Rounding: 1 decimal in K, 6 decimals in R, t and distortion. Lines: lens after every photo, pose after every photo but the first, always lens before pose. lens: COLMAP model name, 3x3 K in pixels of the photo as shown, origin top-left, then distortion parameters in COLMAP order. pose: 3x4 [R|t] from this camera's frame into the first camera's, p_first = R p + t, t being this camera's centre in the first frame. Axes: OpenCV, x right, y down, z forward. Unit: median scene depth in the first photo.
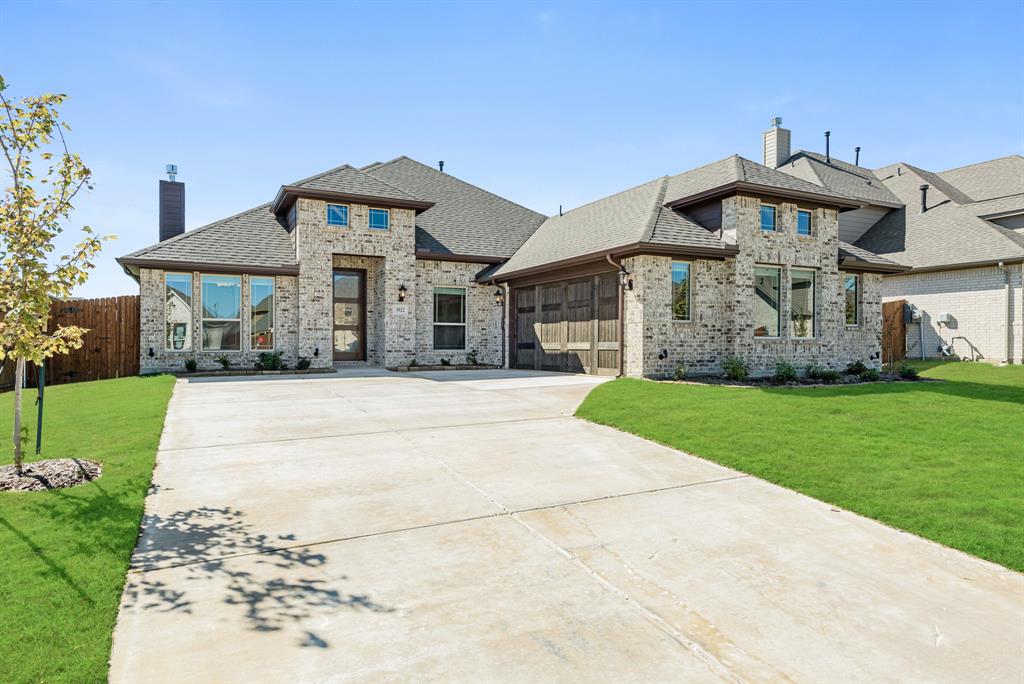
lens RADIAL K [[629.2, 0, 518.3], [0, 629.2, 345.9], [0, 0, 1]] dist [0.009198, 0.000708]
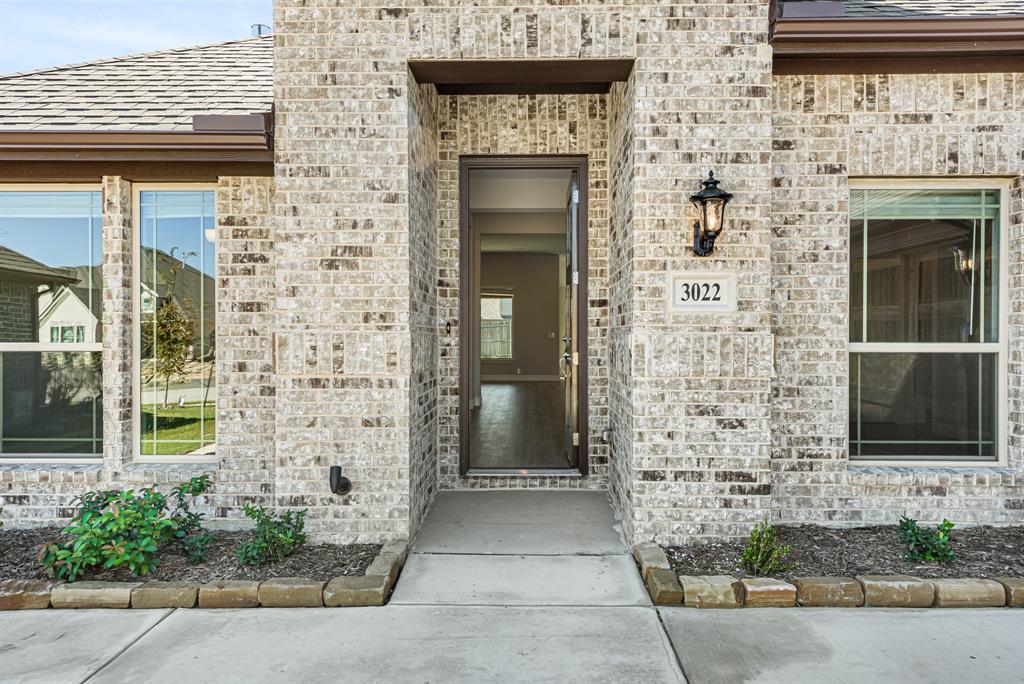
lens RADIAL K [[657.8, 0, 517.9], [0, 657.8, 337.7], [0, 0, 1]] dist [0.008095, 0.000671]
pose [[0.882331, 0.000220, -0.470630, -0.141616], [0.000498, 0.999999, 0.001401, -0.043622], [0.470629, -0.001471, 0.882330, 0.802112]]
